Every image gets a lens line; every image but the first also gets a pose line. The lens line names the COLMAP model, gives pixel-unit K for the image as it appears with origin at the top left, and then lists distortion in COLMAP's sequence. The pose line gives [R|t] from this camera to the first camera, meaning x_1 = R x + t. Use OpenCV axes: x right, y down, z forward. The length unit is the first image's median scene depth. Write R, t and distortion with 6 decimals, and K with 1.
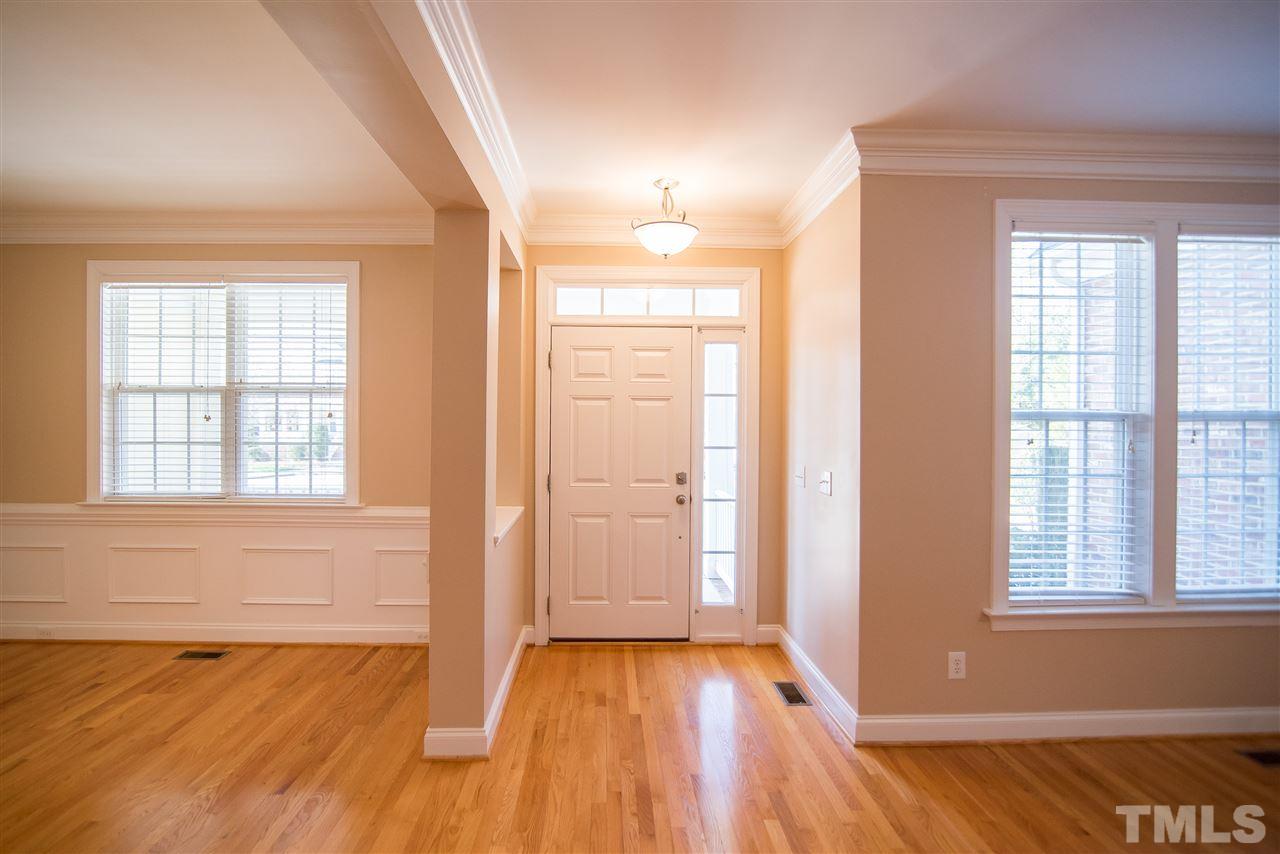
lens RADIAL K [[639.2, 0, 620.7], [0, 639.2, 421.5], [0, 0, 1]] dist [-0.001310, 0.000053]
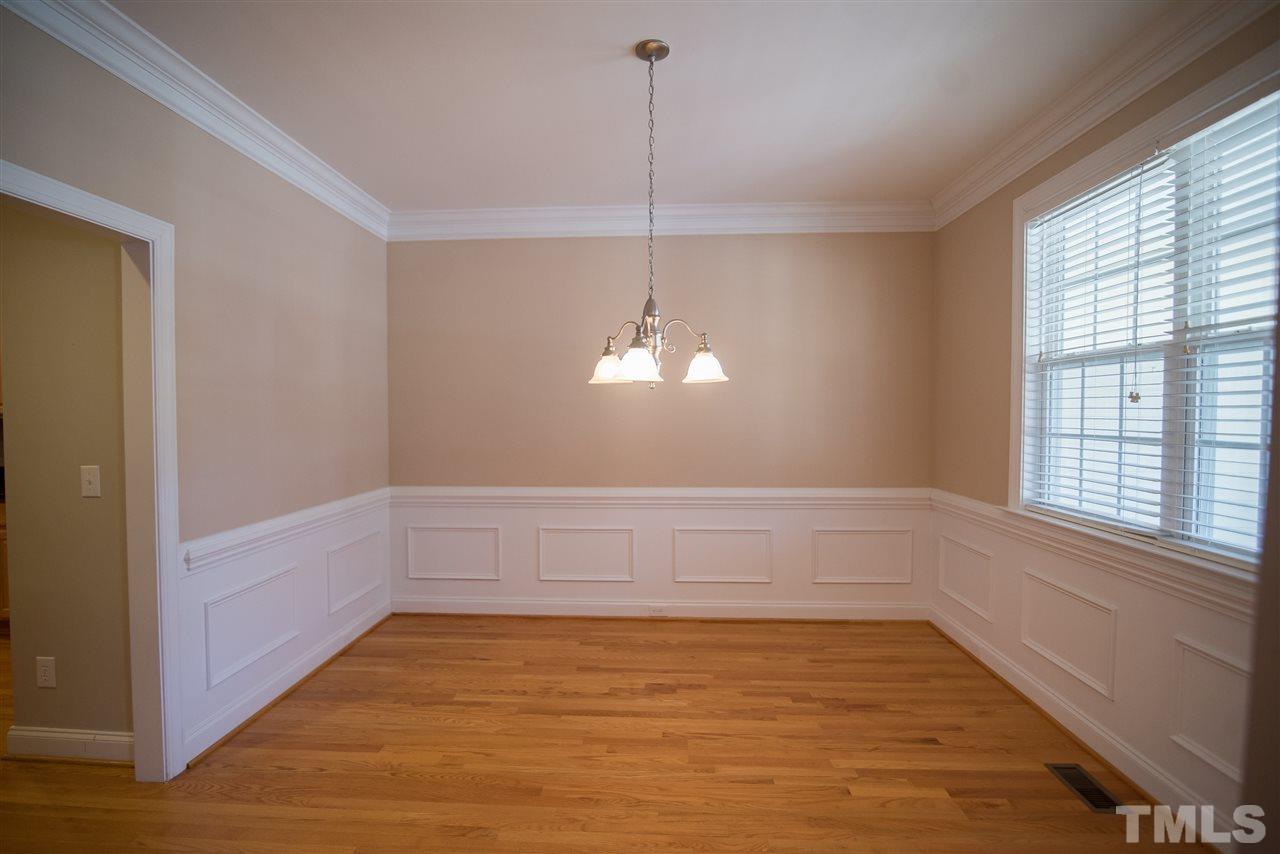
lens RADIAL K [[591.9, 0, 633.7], [0, 591.9, 432.1], [0, 0, 1]] dist [-0.015470, 0.000731]
pose [[-0.072529, 0.029050, -0.996943, -0.075215], [-0.004091, 0.999559, 0.029424, 0.012577], [0.997358, 0.006213, -0.072378, 0.571837]]
